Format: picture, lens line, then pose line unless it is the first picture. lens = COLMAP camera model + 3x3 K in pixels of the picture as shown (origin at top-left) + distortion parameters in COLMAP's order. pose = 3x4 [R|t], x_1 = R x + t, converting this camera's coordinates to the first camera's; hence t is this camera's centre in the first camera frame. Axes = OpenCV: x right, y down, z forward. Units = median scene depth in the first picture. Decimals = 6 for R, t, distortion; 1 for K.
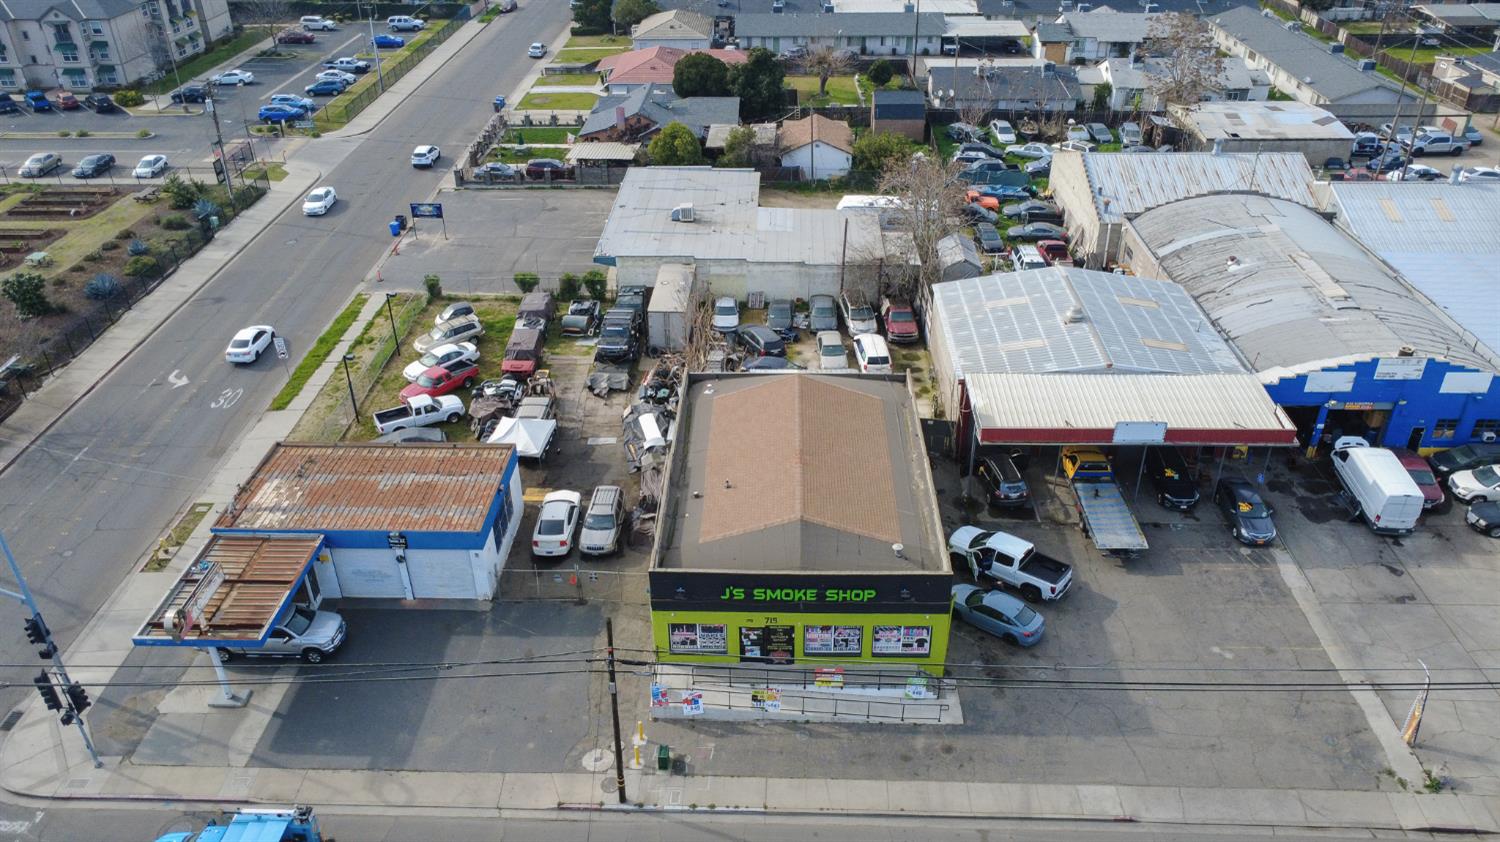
lens RADIAL K [[1073.1, 0, 750.4], [0, 1073.1, 419.4], [0, 0, 1]] dist [0.001401, 0.001258]
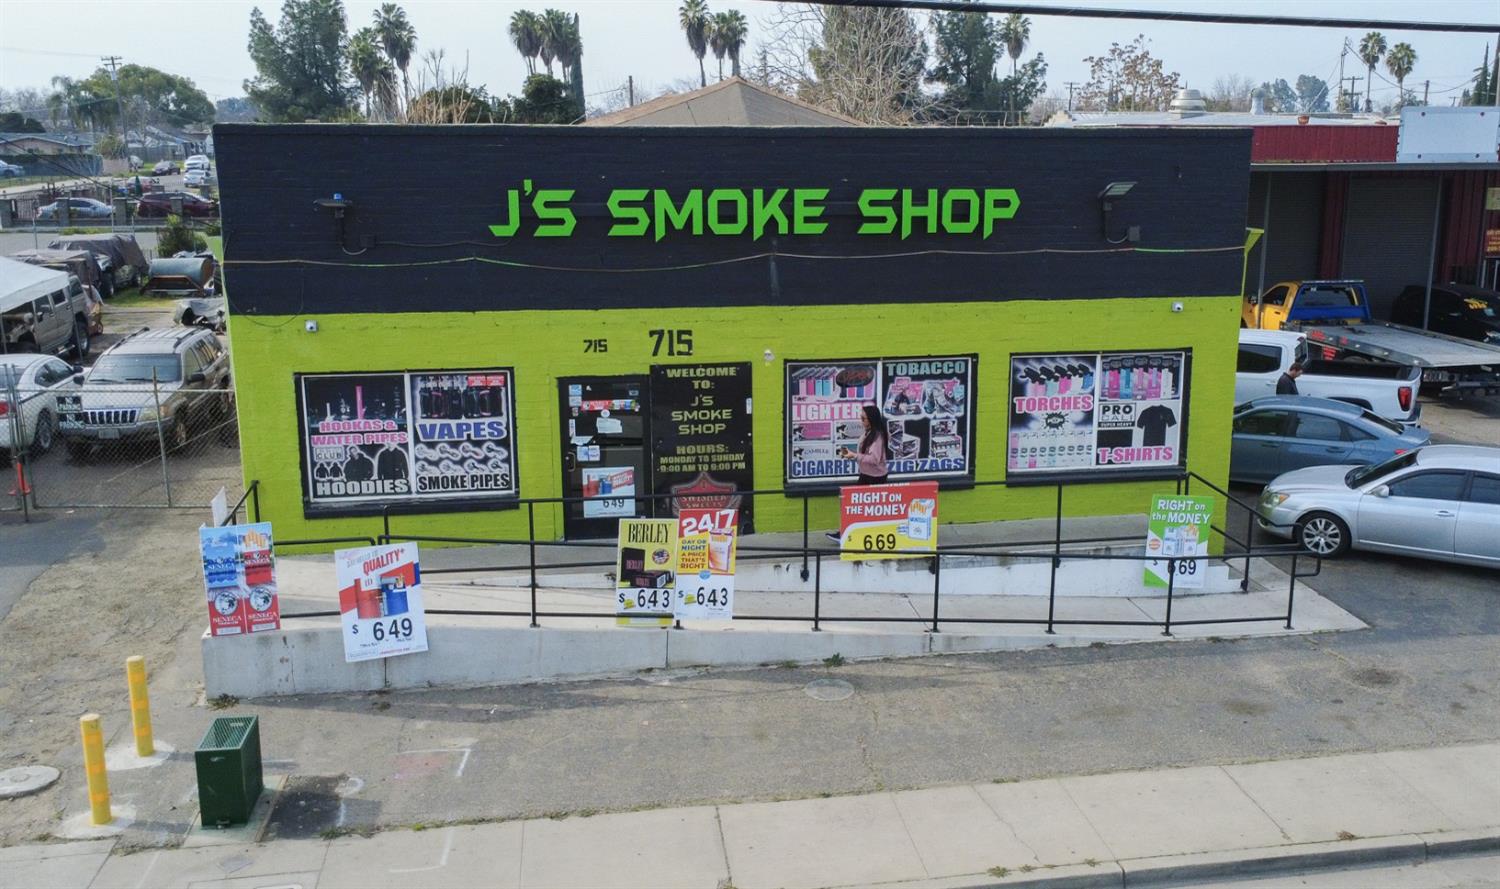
lens RADIAL K [[1338.7, 0, 808.4], [0, 1338.7, 449.3], [0, 0, 1]] dist [0.001340, 0.004468]
pose [[0.977834, -0.029804, 0.207249, -0.020315], [0.093984, 0.946977, -0.307247, 0.333718], [-0.187103, 0.319915, 0.928788, 0.679919]]
